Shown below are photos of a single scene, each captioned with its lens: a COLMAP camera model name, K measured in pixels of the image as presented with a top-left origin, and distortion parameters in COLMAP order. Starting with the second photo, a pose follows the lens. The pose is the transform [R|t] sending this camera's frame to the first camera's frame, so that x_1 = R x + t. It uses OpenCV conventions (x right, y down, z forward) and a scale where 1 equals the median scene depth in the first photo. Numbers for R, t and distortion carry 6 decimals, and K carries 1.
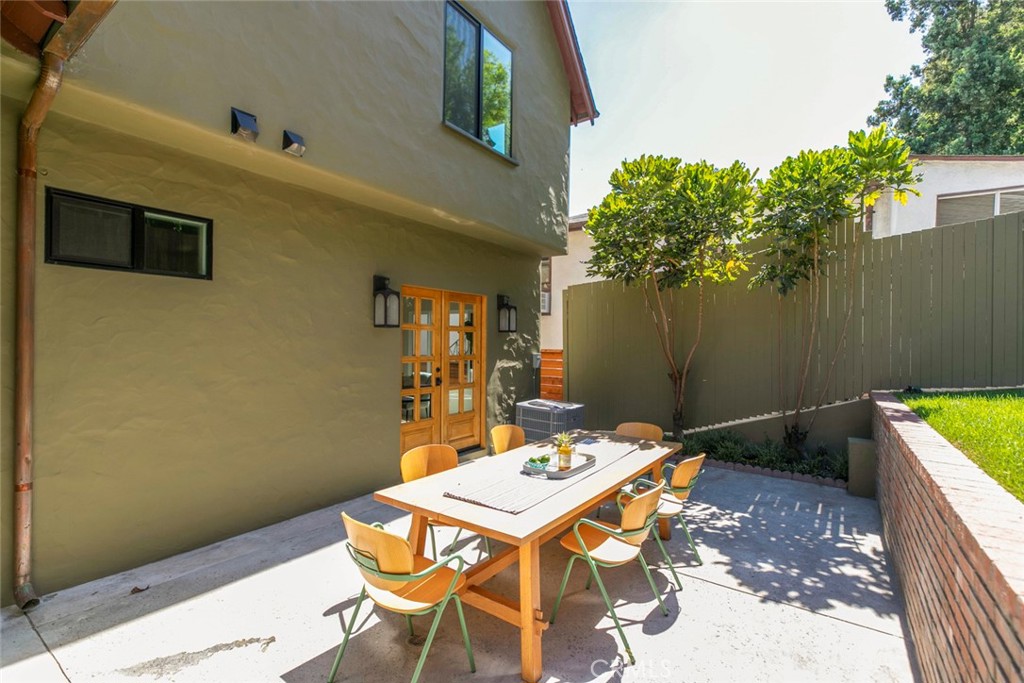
lens RADIAL K [[469.6, 0, 505.4], [0, 469.6, 340.0], [0, 0, 1]] dist [-0.008679, 0.002862]
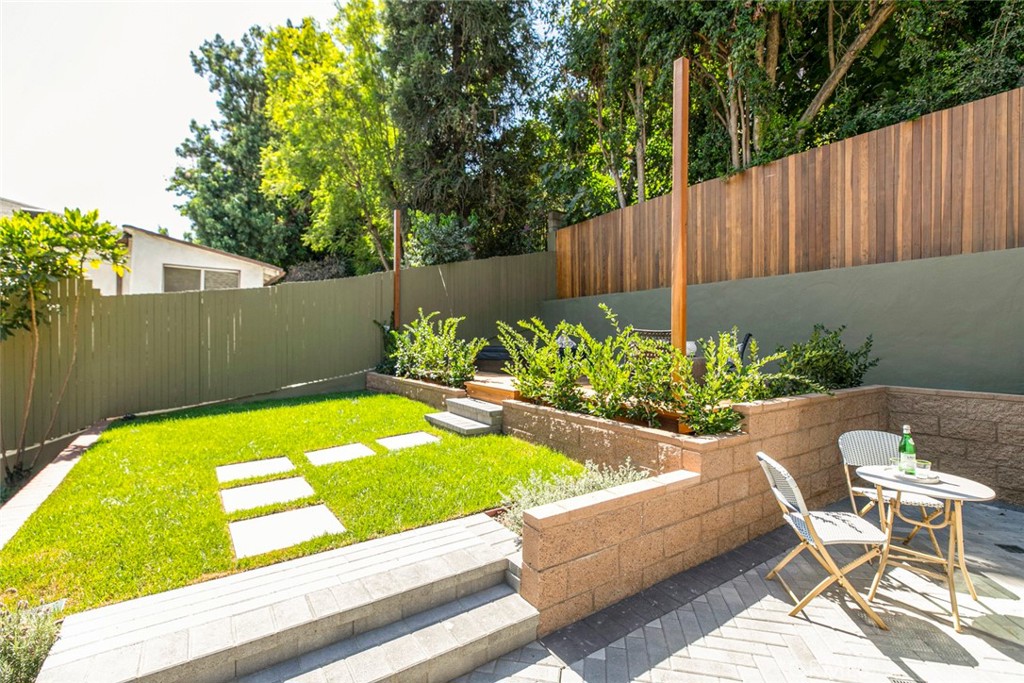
lens RADIAL K [[458.6, 0, 502.9], [0, 458.6, 338.1], [0, 0, 1]] dist [0.003872, 0.000523]
pose [[0.345125, -0.011956, 0.938481, 0.020524], [-0.001638, 0.999910, 0.013341, -0.114643], [-0.938555, -0.006142, 0.345074, -0.373641]]
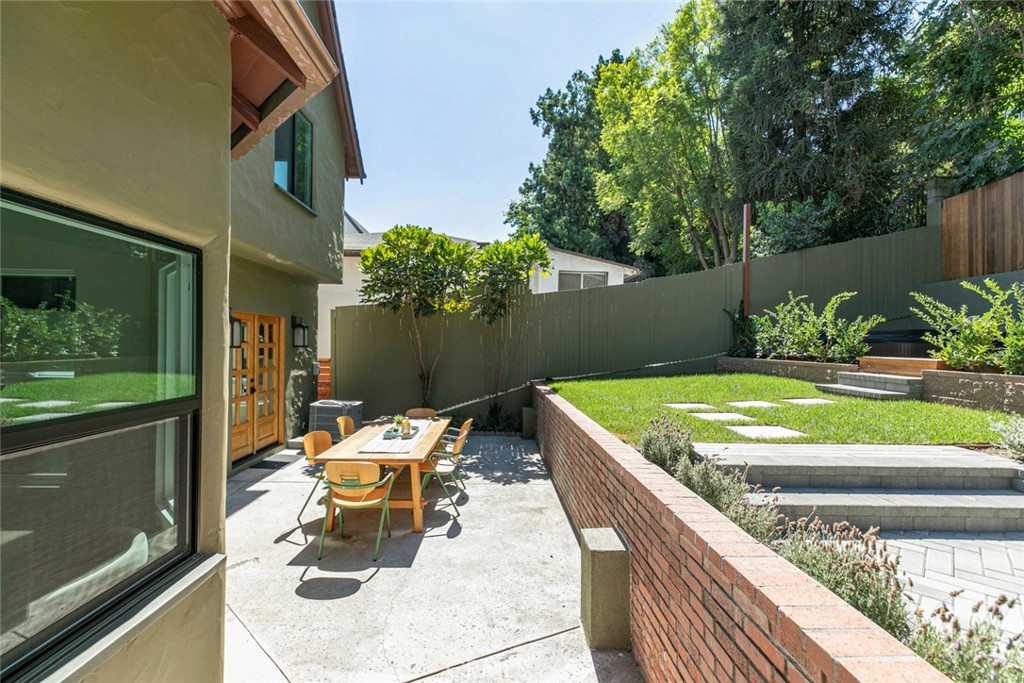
lens RADIAL K [[458.6, 0, 505.2], [0, 458.6, 345.4], [0, 0, 1]] dist [0.003872, 0.000523]
pose [[0.799278, -0.003325, 0.600952, -0.308645], [-0.004302, 0.999927, 0.011254, -0.039039], [-0.600946, -0.011580, 0.799206, -0.296417]]
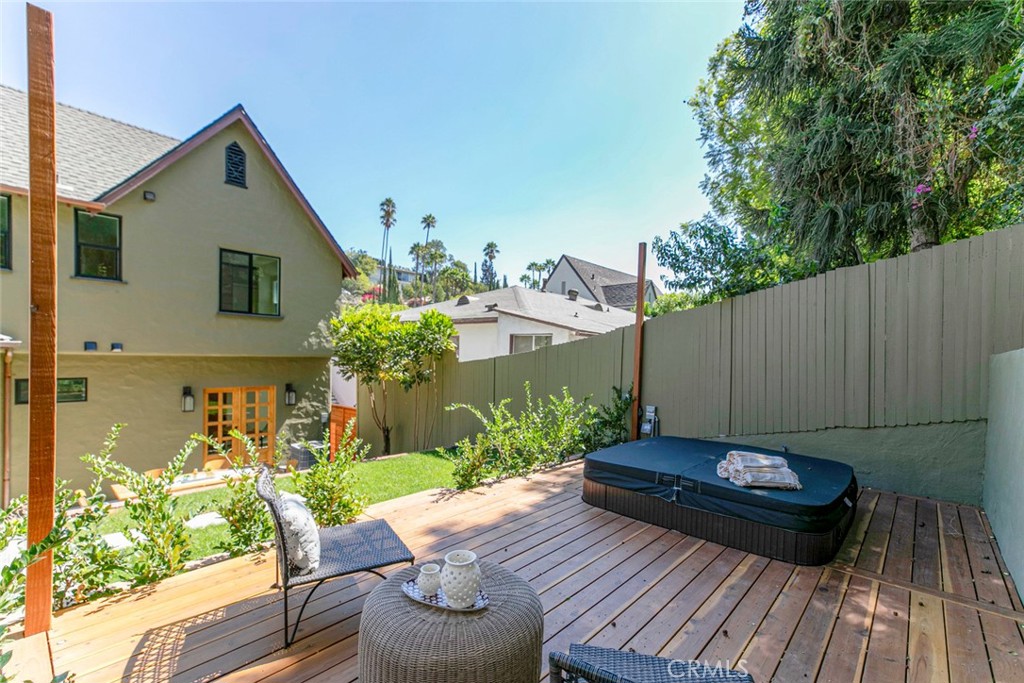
lens RADIAL K [[458.6, 0, 517.7], [0, 458.6, 357.8], [0, 0, 1]] dist [0.003872, 0.000523]
pose [[0.993516, 0.015865, -0.112581, 1.145663], [-0.014367, 0.999797, 0.014104, -0.251274], [0.112782, -0.012395, 0.993542, -0.705208]]
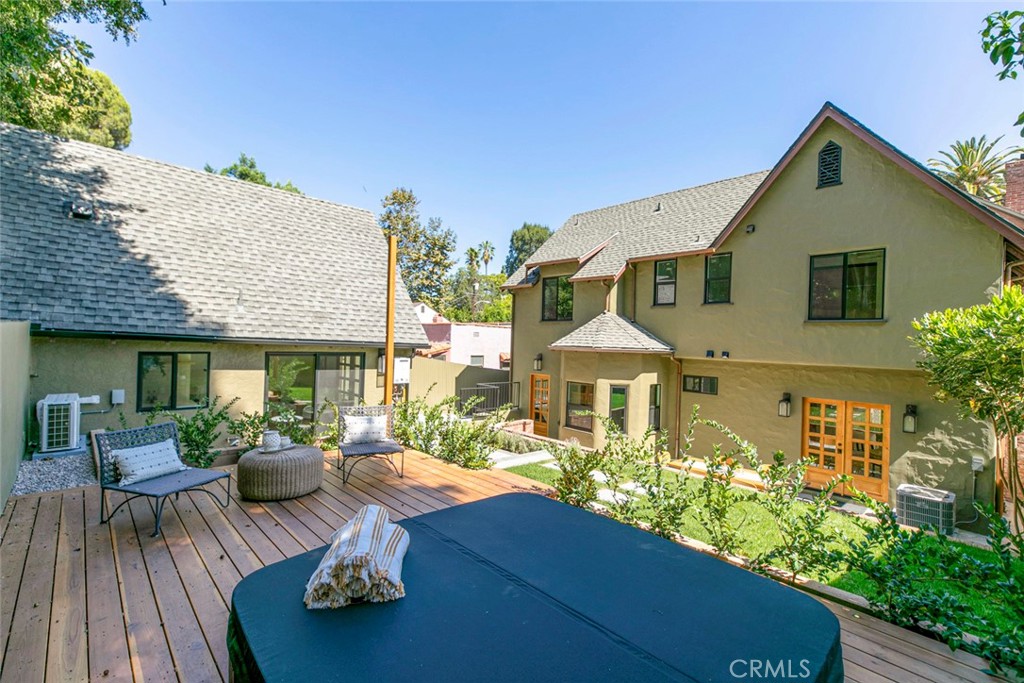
lens RADIAL K [[458.6, 0, 503.3], [0, 458.6, 339.2], [0, 0, 1]] dist [0.003872, 0.000523]
pose [[-0.227971, -0.017784, -0.973506, 1.729921], [-0.024406, 0.999623, -0.012546, -0.263884], [0.973362, 0.020899, -0.228319, 0.138646]]
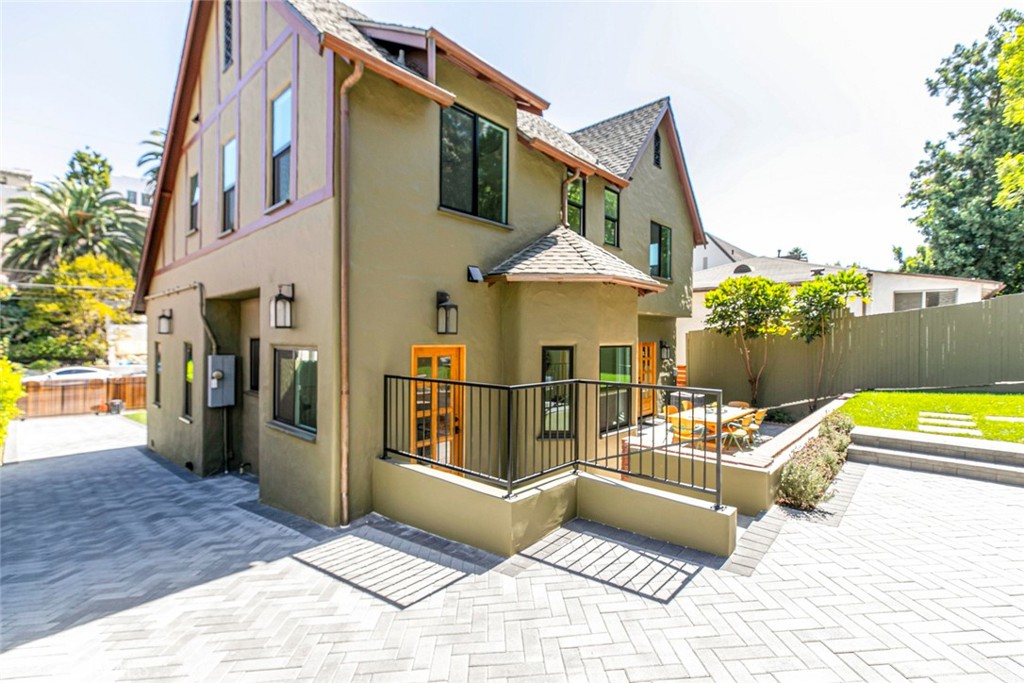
lens RADIAL K [[458.6, 0, 508.4], [0, 458.6, 340.8], [0, 0, 1]] dist [0.003872, 0.000523]
pose [[0.992513, -0.004678, -0.122049, -0.458065], [0.005328, 0.999973, 0.005004, -0.117949], [0.122023, -0.005617, 0.992511, -1.135187]]
